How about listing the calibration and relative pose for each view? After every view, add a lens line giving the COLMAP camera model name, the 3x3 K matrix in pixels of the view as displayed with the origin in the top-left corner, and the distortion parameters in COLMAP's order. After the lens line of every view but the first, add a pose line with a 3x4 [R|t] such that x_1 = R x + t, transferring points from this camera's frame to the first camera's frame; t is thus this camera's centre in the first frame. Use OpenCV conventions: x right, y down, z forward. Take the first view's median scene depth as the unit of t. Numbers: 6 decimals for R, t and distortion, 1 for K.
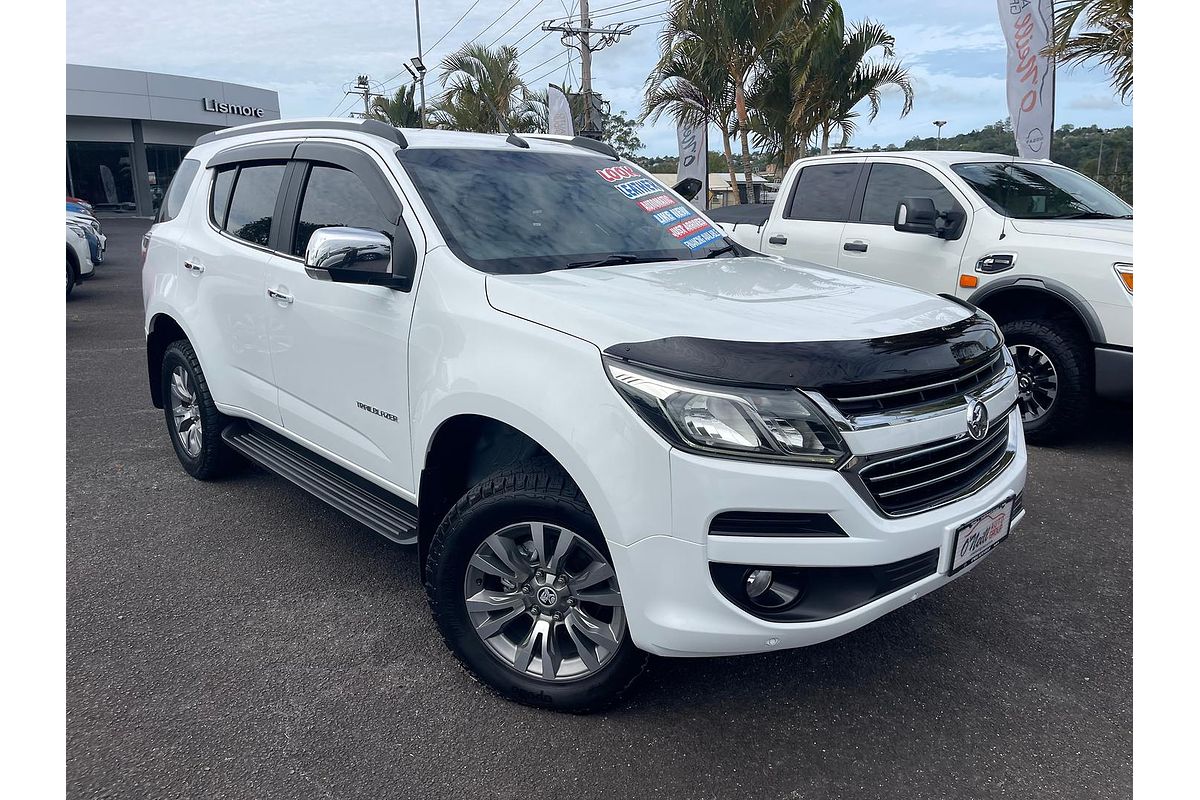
lens RADIAL K [[913.6, 0, 604.8], [0, 913.6, 395.8], [0, 0, 1]] dist [0.034403, -0.035308]
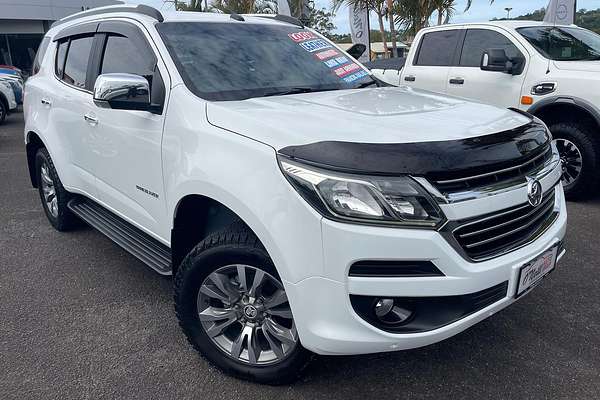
lens RADIAL K [[513.9, 0, 298.0], [0, 513.9, 200.1], [0, 0, 1]] dist [0.033637, -0.033644]
pose [[0.999189, -0.017305, -0.036359, 0.050891], [0.019252, 0.998361, 0.053901, -0.012658], [0.035366, -0.054557, 0.997884, 0.142621]]
